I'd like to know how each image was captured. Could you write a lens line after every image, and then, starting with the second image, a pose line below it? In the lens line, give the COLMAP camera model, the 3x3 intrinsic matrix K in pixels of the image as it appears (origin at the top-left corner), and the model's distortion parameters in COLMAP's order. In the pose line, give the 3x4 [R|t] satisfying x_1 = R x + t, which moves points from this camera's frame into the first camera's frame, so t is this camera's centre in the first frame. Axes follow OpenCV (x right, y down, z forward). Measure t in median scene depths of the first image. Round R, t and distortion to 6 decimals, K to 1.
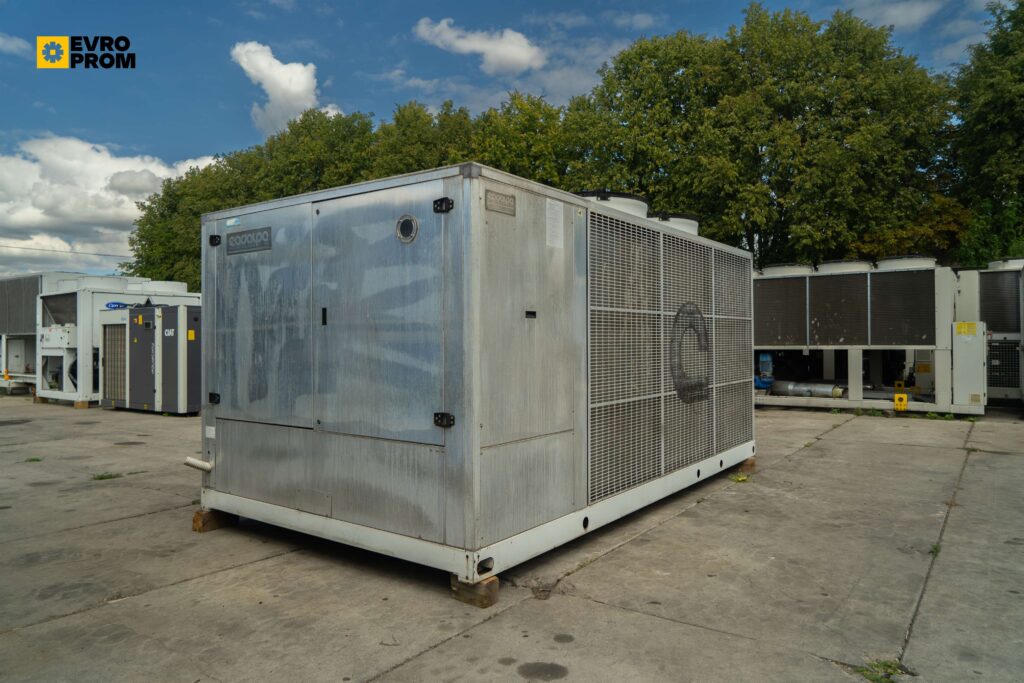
lens RADIAL K [[691.5, 0, 522.1], [0, 691.5, 339.4], [0, 0, 1]] dist [-0.012454, -0.000403]
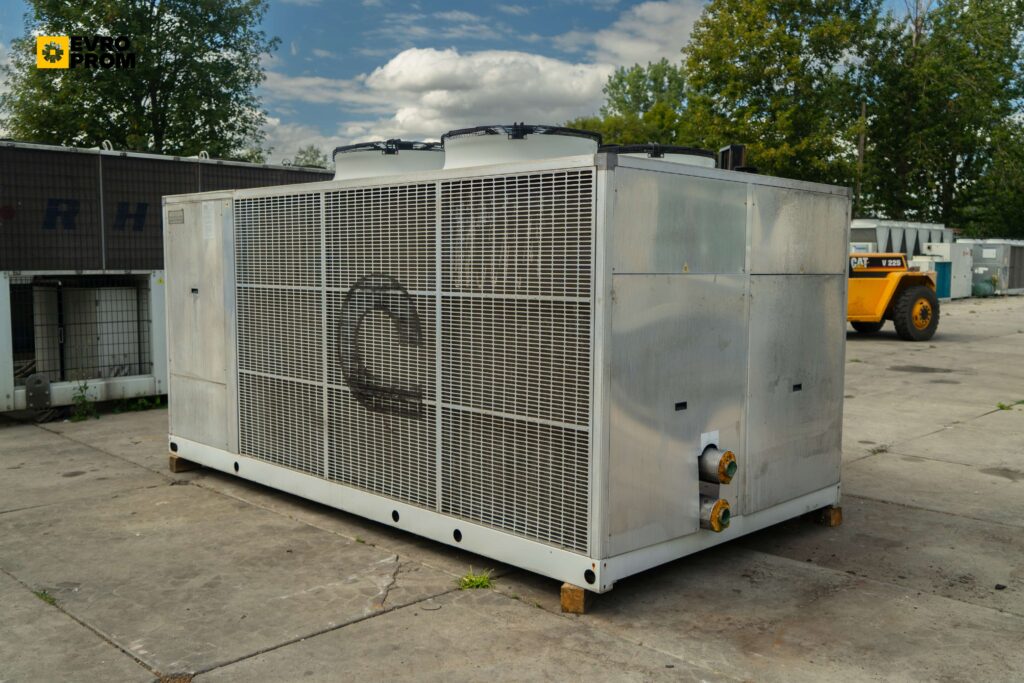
lens RADIAL K [[949.4, 0, 514.9], [0, 949.4, 337.3], [0, 0, 1]] dist [0.007275, 0.000000]
pose [[-0.163675, 0.085688, -0.982786, 1.573952], [-0.002474, 0.996182, 0.087268, -0.097605], [0.986511, 0.016715, -0.162838, 1.708739]]
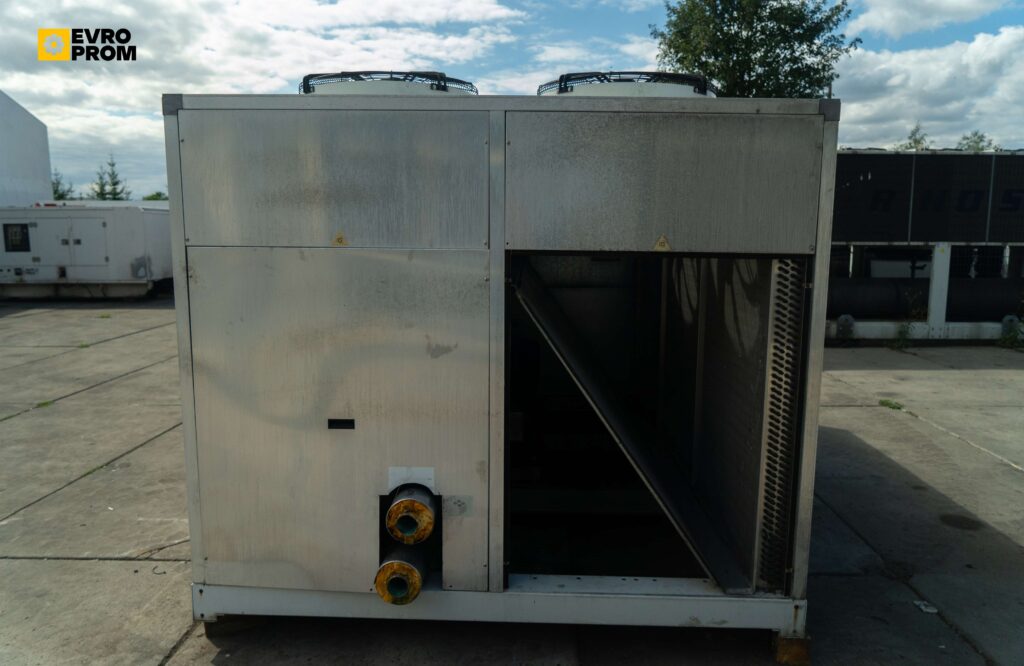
lens RADIAL K [[712.0, 0, 512.8], [0, 712.0, 326.3], [0, 0, 1]] dist [-0.011834, 0.000199]
pose [[-0.821765, 0.078799, -0.564351, 0.652509], [0.001534, 0.990695, 0.136094, -0.090976], [0.569824, 0.110972, -0.814239, 2.326275]]
